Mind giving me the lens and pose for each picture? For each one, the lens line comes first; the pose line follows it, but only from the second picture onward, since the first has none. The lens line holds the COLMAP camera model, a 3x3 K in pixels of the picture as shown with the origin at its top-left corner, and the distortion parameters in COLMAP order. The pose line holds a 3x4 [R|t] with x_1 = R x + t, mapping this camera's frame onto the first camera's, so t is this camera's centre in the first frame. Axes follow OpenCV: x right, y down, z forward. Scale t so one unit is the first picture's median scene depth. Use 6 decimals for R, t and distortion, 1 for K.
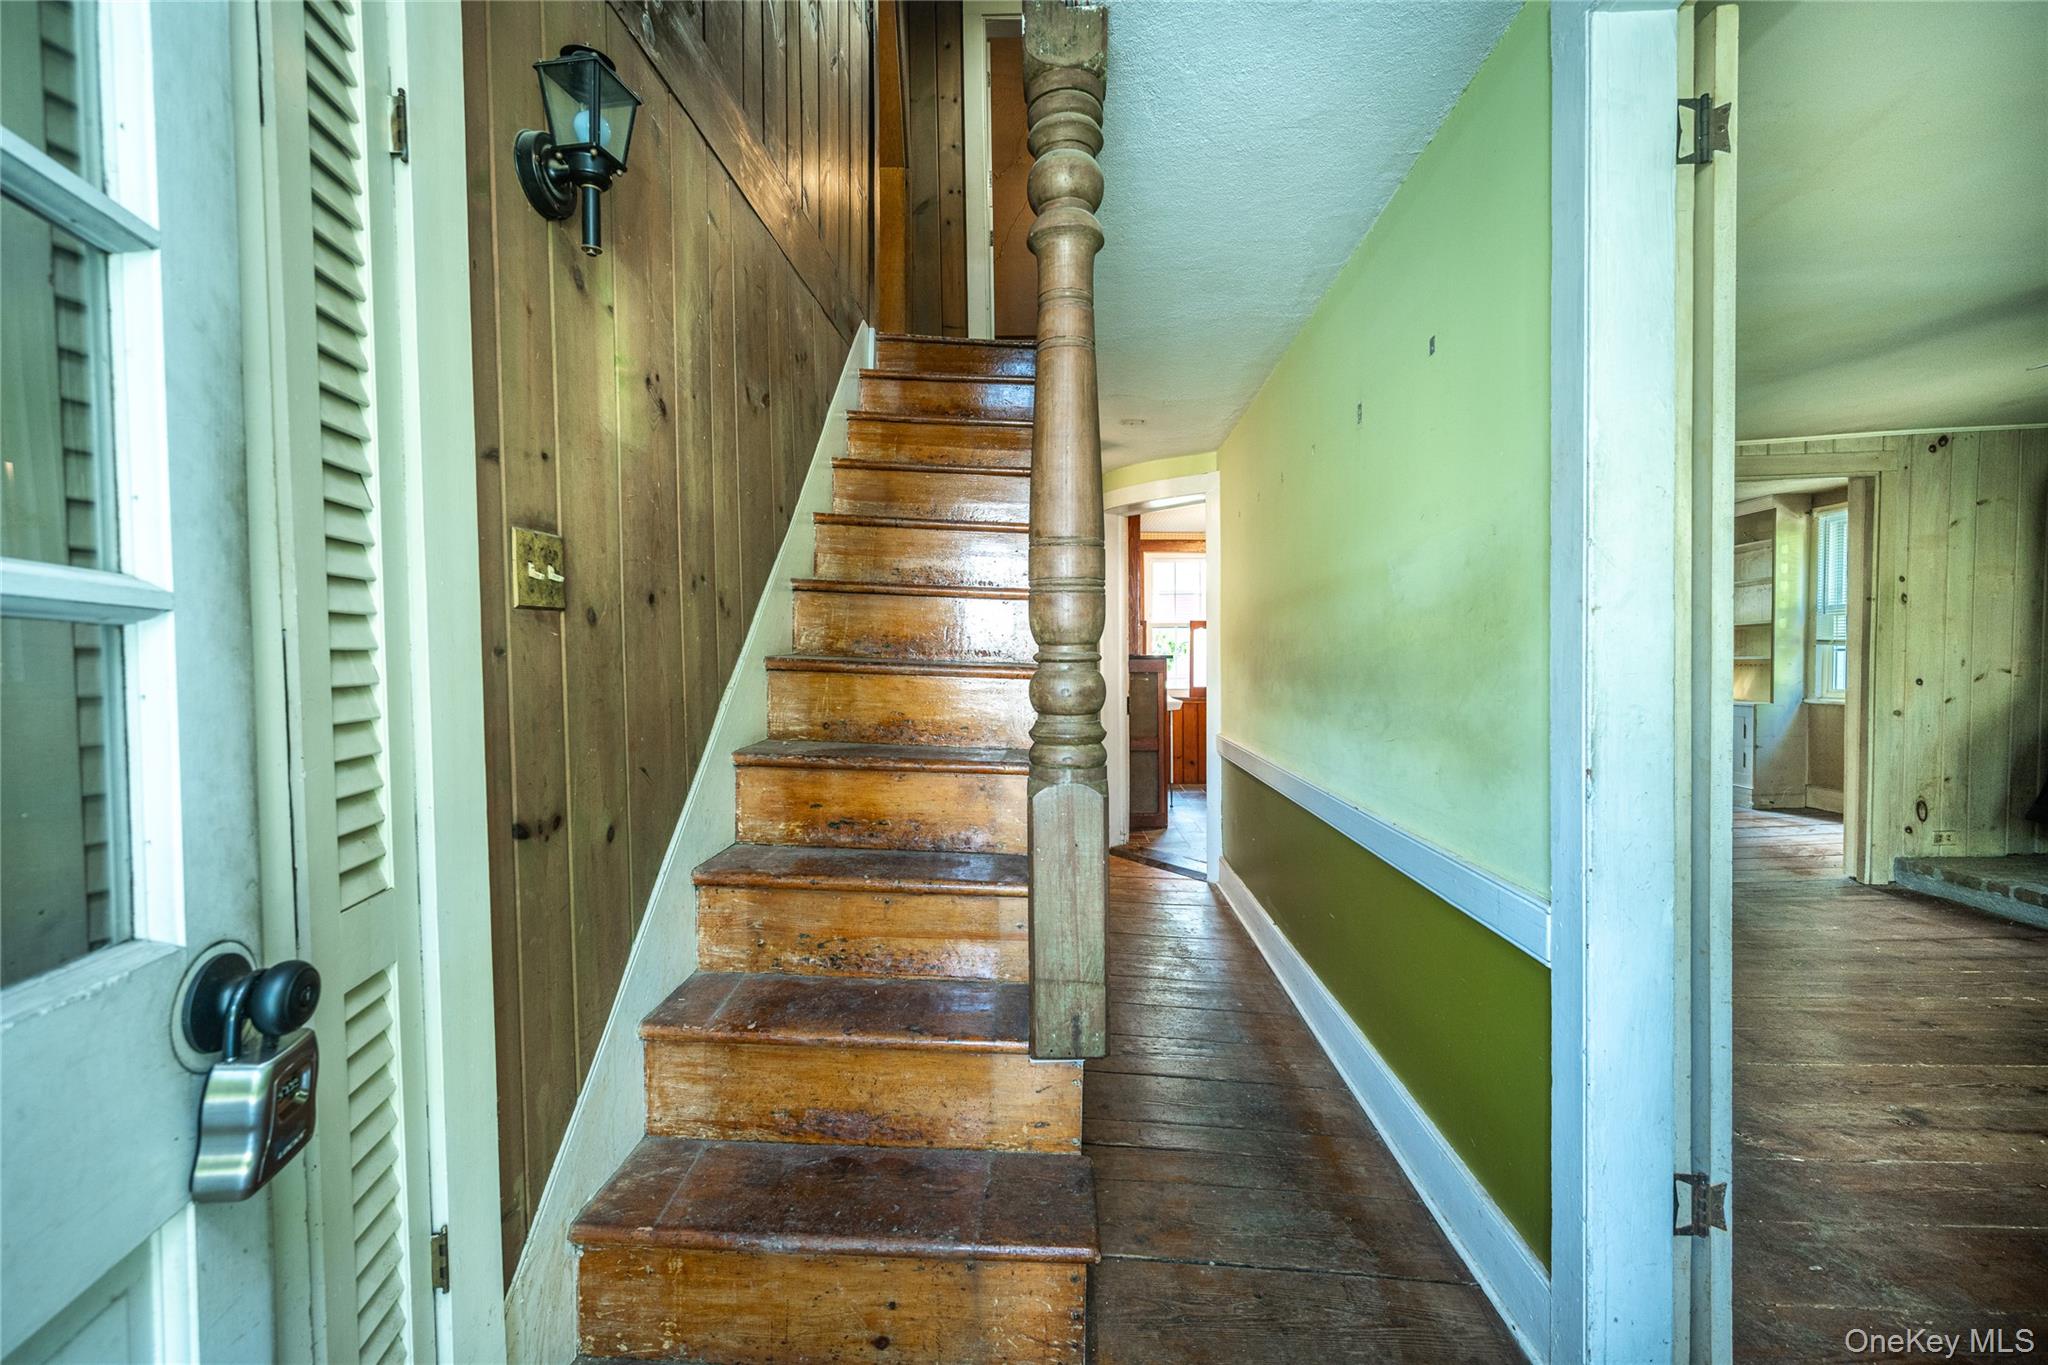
lens RADIAL K [[806.7, 0, 1038.4], [0, 806.7, 680.9], [0, 0, 1]] dist [0.001884, -0.000342]
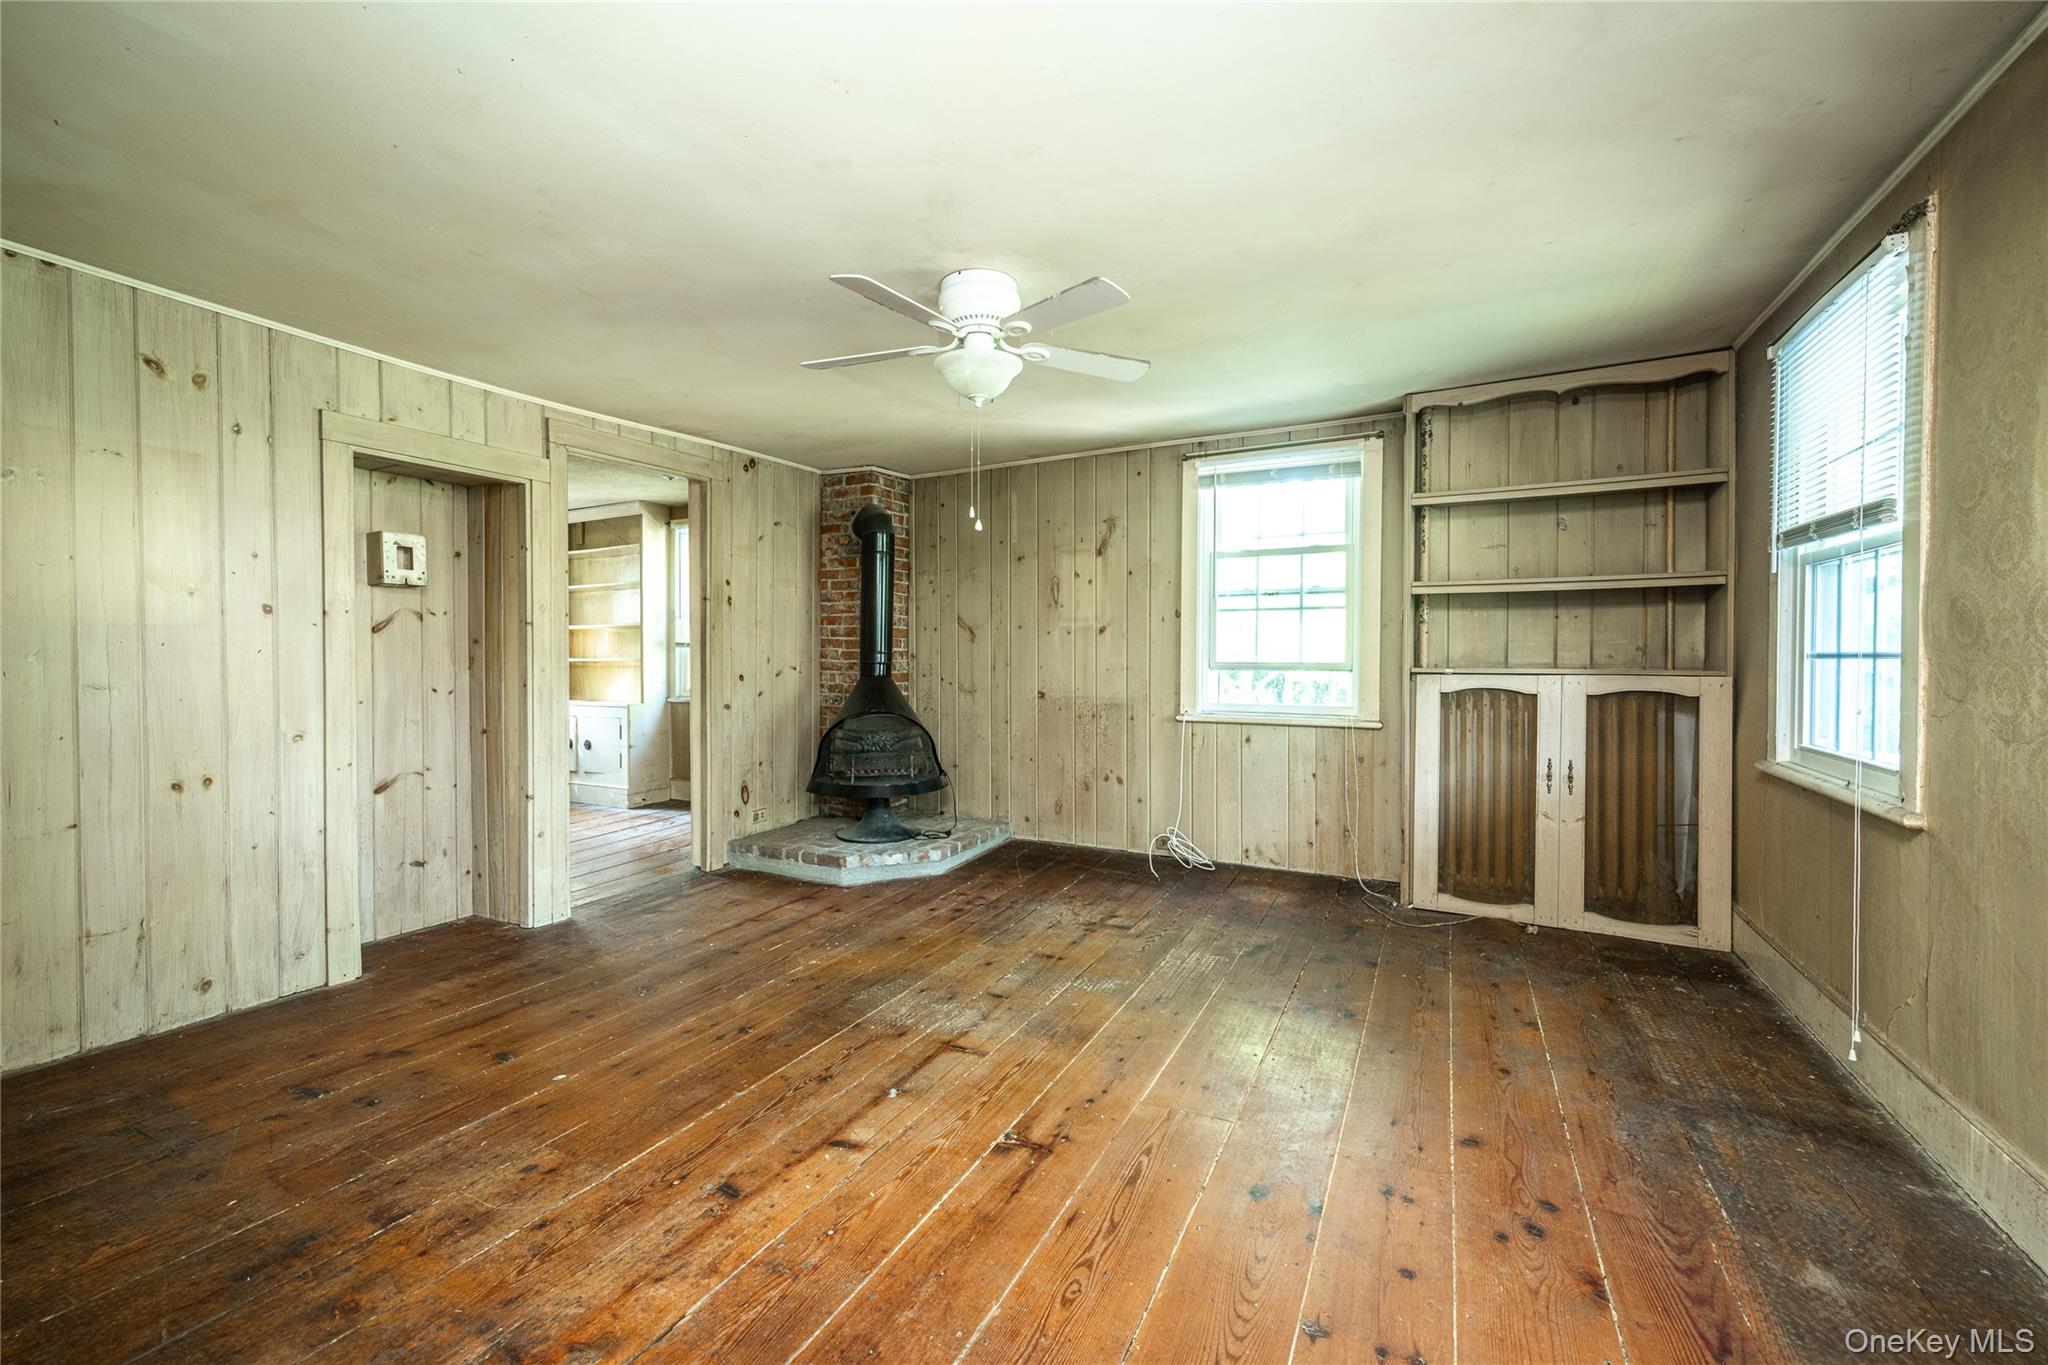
lens RADIAL K [[806.7, 0, 1033.8], [0, 806.7, 681.0], [0, 0, 1]] dist [0.001884, -0.000342]
pose [[0.396633, -0.006216, 0.917956, 0.238132], [0.019572, 0.999807, -0.001686, 0.015496], [-0.917768, 0.018635, 0.396679, 0.197411]]
